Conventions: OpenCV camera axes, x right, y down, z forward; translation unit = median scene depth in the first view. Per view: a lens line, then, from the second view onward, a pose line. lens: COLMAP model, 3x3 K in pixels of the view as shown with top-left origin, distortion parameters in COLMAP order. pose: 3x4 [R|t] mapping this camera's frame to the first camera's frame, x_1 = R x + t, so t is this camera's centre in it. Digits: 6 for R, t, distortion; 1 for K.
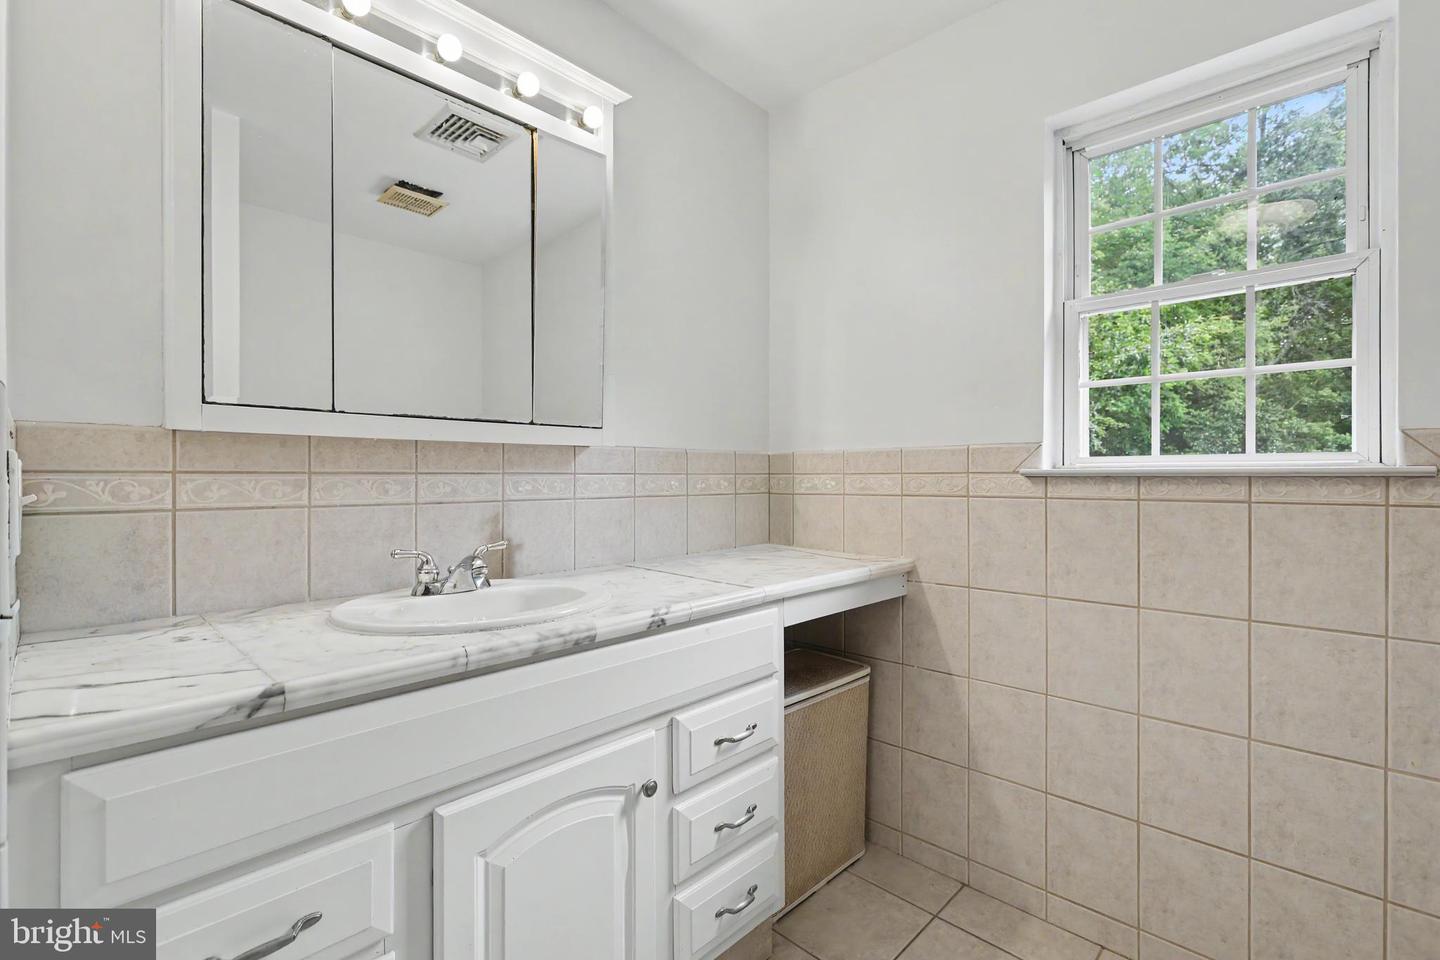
lens RADIAL K [[647.7, 0, 721.3], [0, 647.7, 477.7], [0, 0, 1]] dist [-0.003378, 0.001500]
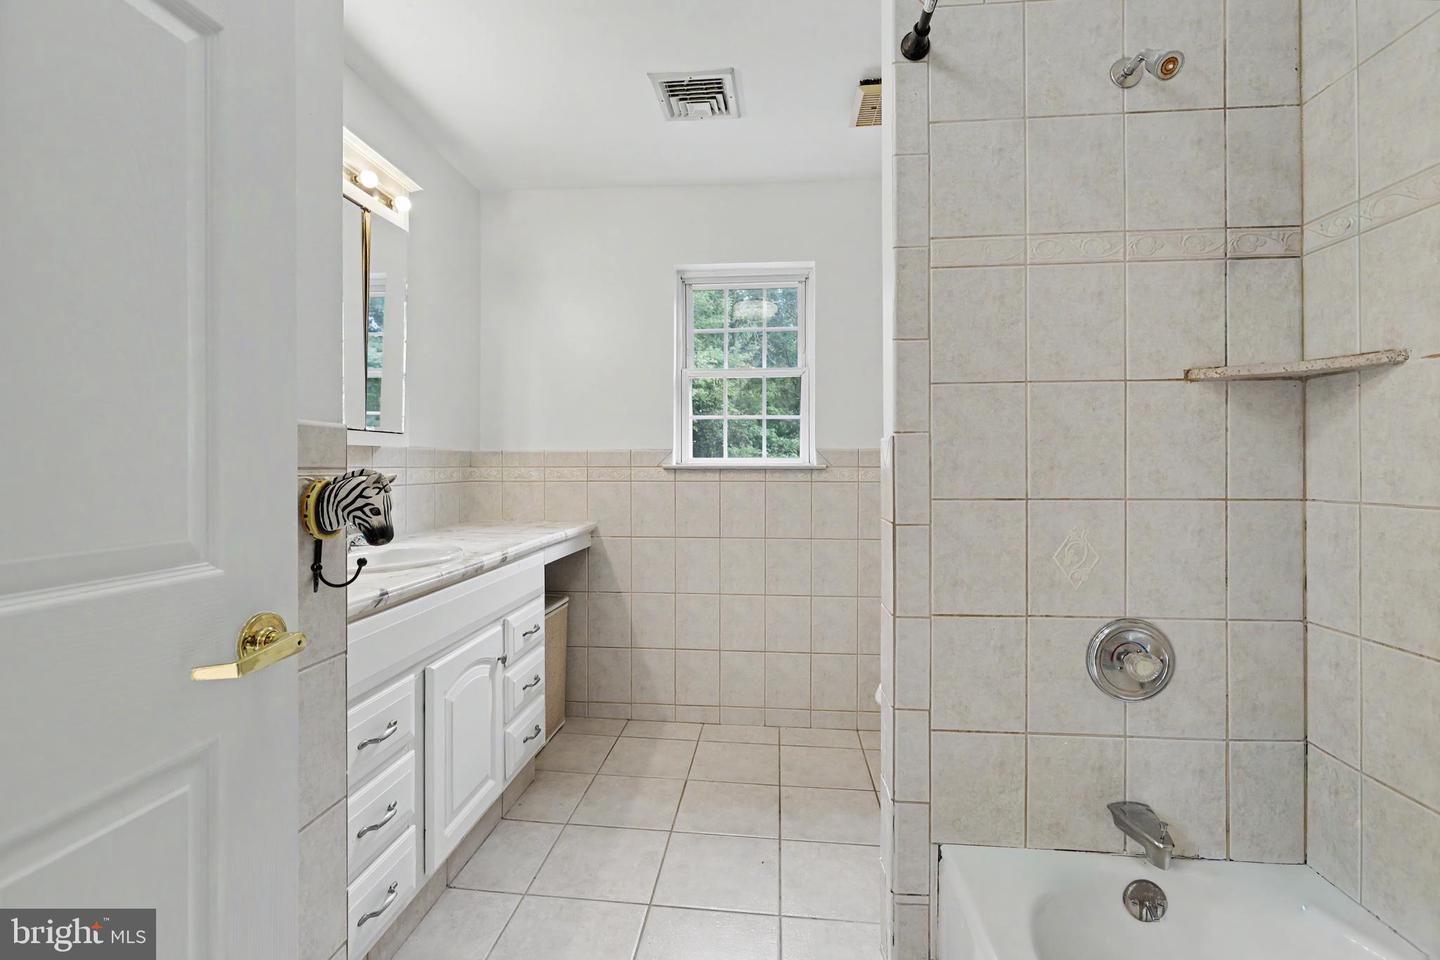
lens RADIAL K [[647.7, 0, 716.7], [0, 647.7, 469.1], [0, 0, 1]] dist [-0.003378, 0.001500]
pose [[0.783579, -0.002136, 0.621288, -0.499653], [0.000676, 0.999996, 0.002586, -0.006131], [-0.621292, -0.001607, 0.783578, -0.446439]]
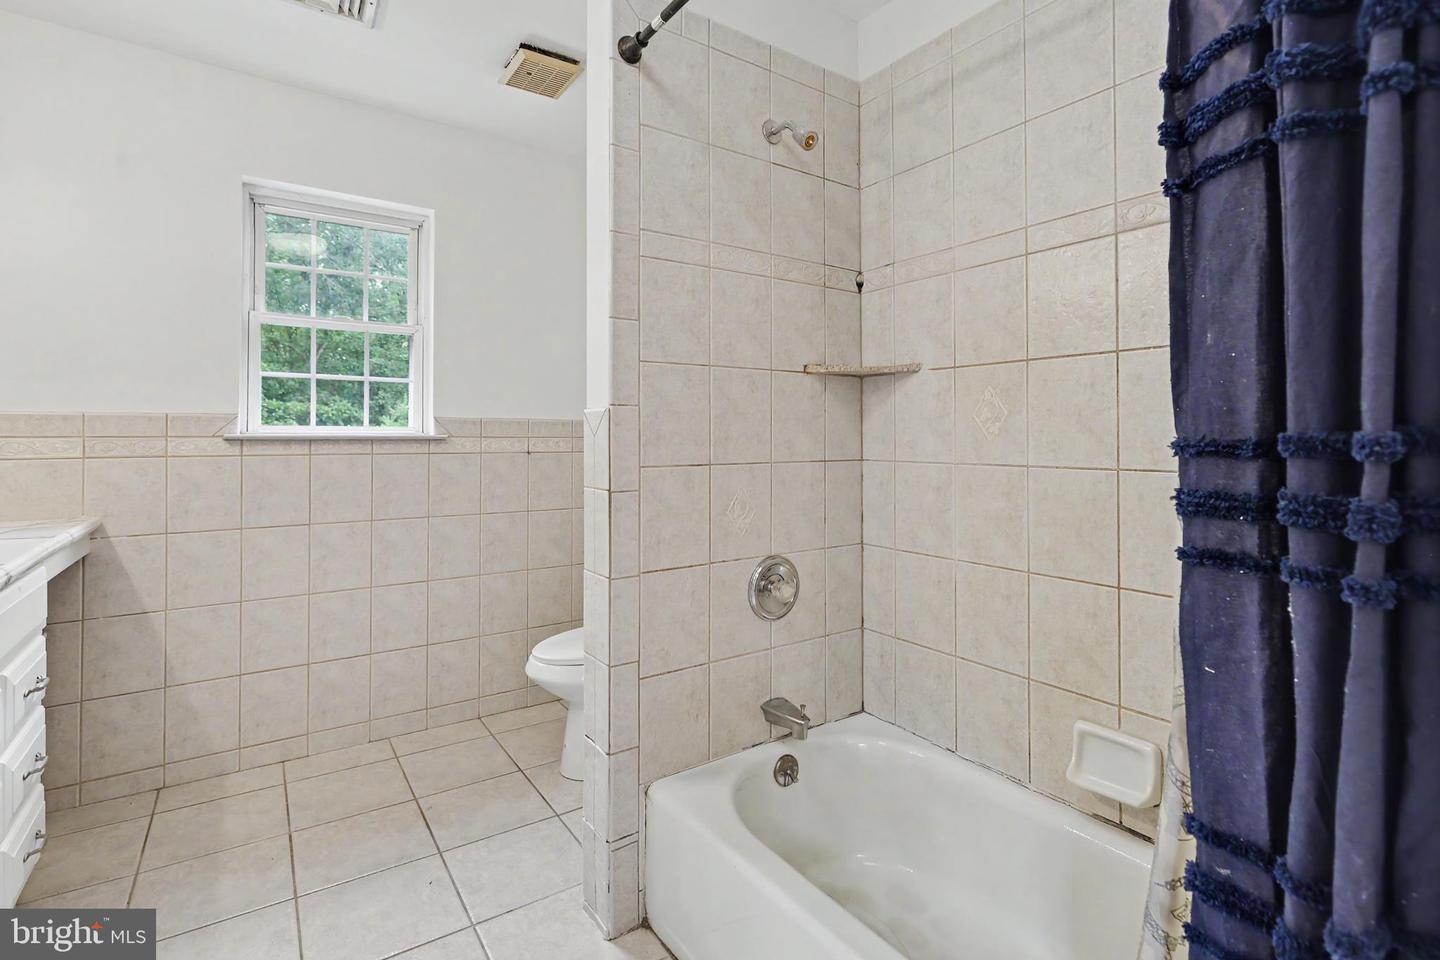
lens RADIAL K [[685.1, 0, 718.7], [0, 685.1, 432.6], [0, 0, 1]] dist [-0.002651, 0.001928]
pose [[0.195229, 0.007155, 0.980732, -0.699905], [0.000315, 0.999973, -0.007358, -0.006120], [-0.980758, 0.001745, 0.195221, -0.253375]]
